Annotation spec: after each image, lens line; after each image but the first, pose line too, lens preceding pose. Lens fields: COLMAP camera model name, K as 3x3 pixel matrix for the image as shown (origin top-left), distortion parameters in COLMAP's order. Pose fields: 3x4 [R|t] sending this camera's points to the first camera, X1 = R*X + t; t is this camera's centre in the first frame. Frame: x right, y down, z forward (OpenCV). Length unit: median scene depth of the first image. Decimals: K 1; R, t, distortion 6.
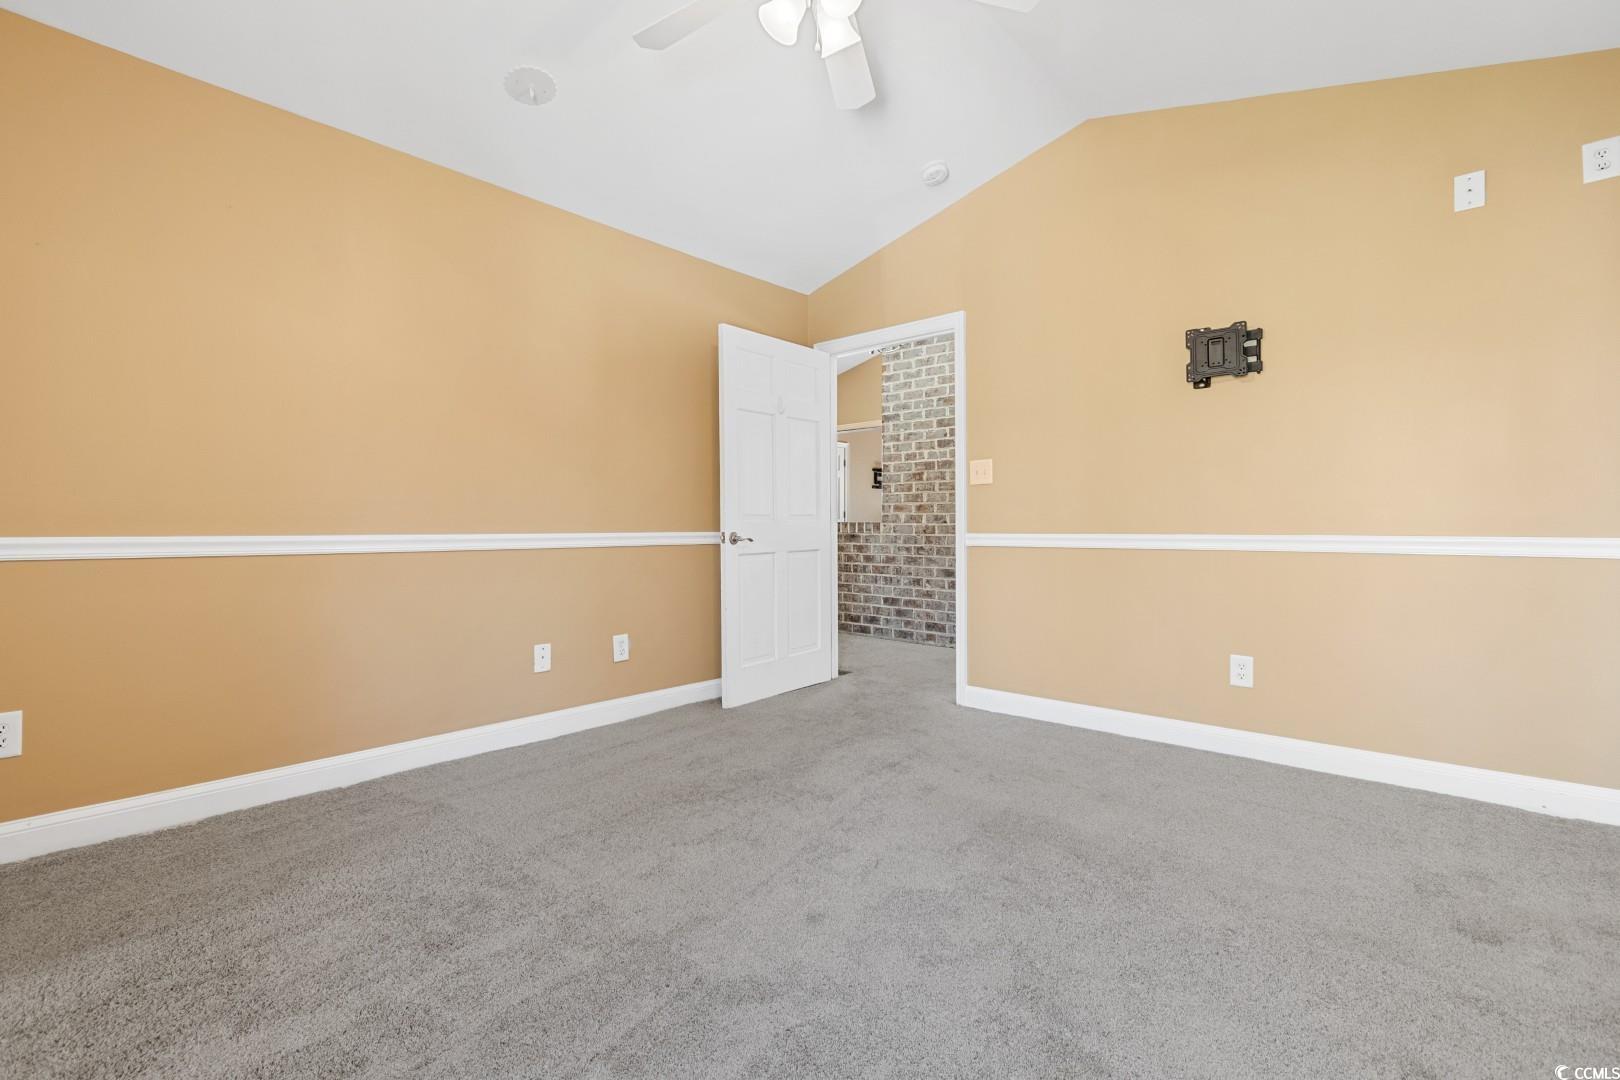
lens RADIAL K [[728.6, 0, 820.1], [0, 728.6, 530.3], [0, 0, 1]] dist [0.003887, -0.000397]
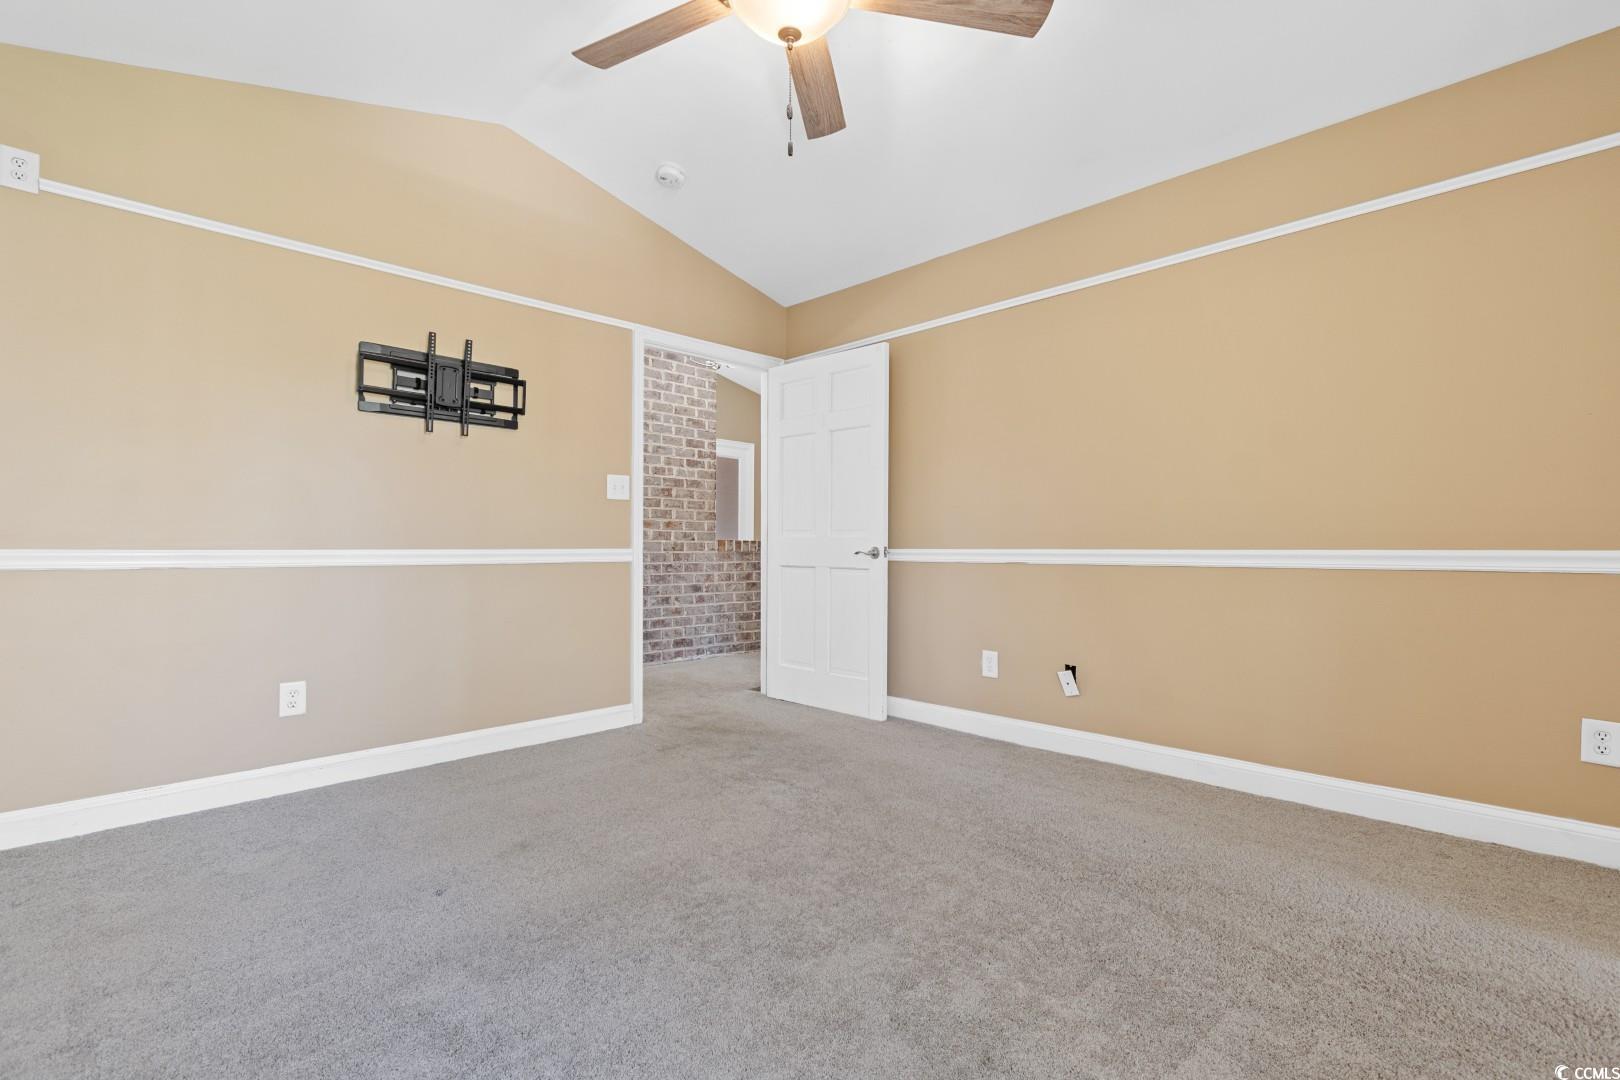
lens RADIAL K [[728.6, 0, 820.3], [0, 728.6, 547.1], [0, 0, 1]] dist [0.003887, -0.000397]
pose [[0.060987, -0.000779, 0.998138, -0.834477], [-0.000709, 0.999999, 0.000823, -0.001467], [-0.998138, -0.000758, 0.060986, 0.740566]]
